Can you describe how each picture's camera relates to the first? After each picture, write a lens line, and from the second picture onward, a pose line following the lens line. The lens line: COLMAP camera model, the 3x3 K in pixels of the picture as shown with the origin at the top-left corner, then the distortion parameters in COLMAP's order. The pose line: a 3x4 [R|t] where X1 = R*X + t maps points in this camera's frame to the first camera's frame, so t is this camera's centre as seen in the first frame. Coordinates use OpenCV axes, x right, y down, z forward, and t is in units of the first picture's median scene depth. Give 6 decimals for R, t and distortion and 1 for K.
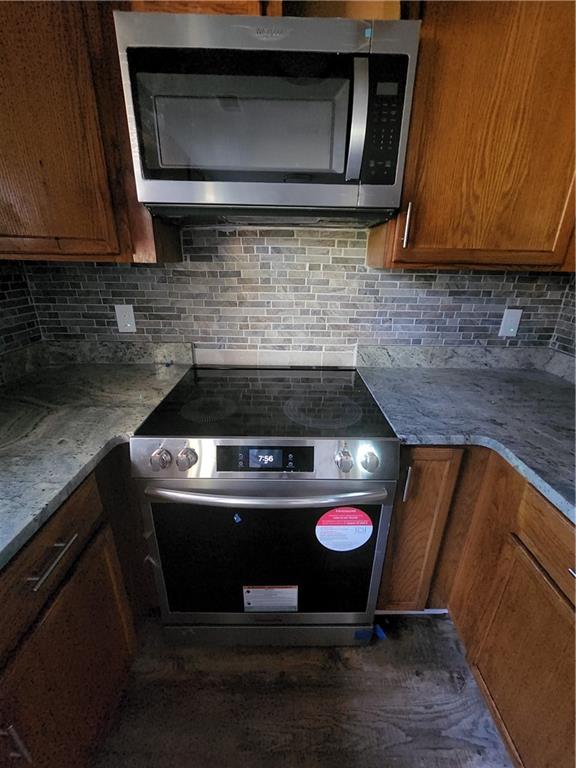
lens RADIAL K [[320.5, 0, 285.0], [0, 320.5, 380.6], [0, 0, 1]] dist [-0.014937, 0.003149]
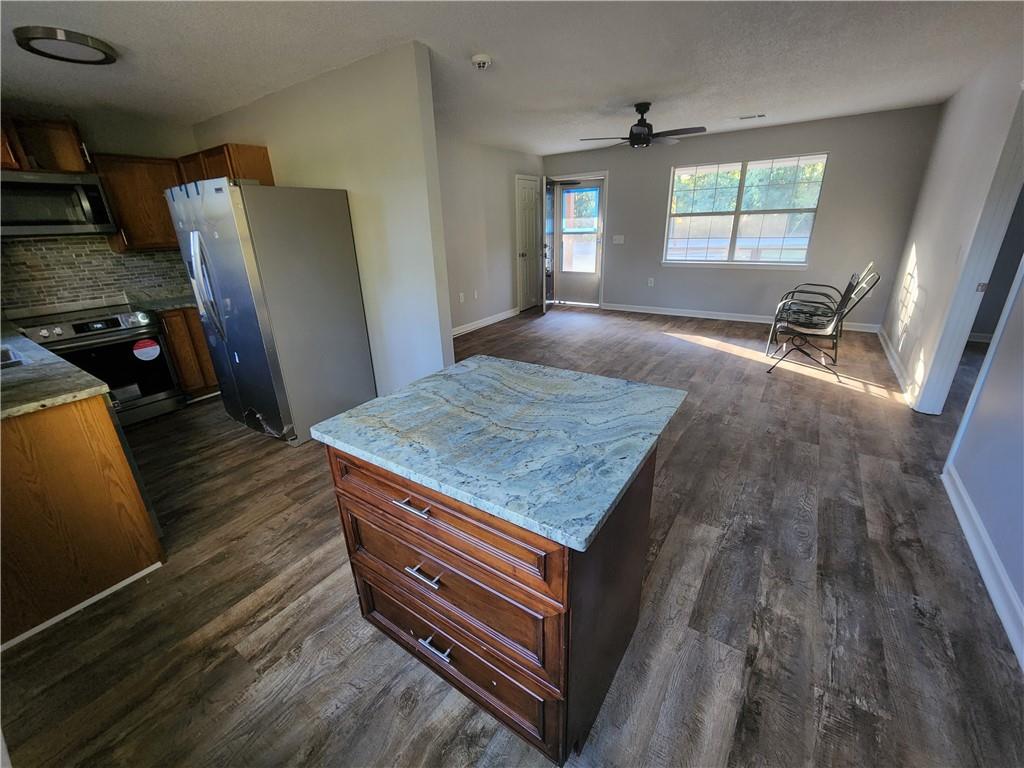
lens RADIAL K [[427.3, 0, 512.0], [0, 427.3, 384.0], [0, 0, 1]] dist [-0.014937, 0.003149]
pose [[0.565977, -0.325309, 0.757525, -0.633080], [0.330259, 0.931372, 0.153216, 0.879884], [-0.755380, 0.163463, 0.634572, -2.576894]]
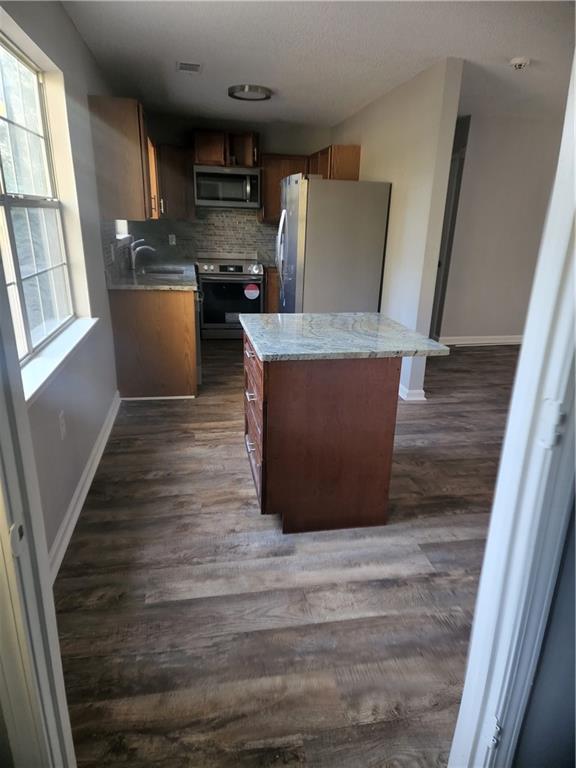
lens RADIAL K [[501.5, 0, 297.9], [0, 501.5, 410.0], [0, 0, 1]] dist [0.110667, -0.170374]
pose [[0.980031, -0.054753, 0.191159, -0.379798], [0.053547, 0.998499, 0.011471, 1.374218], [-0.191500, -0.001005, 0.981492, -3.778883]]
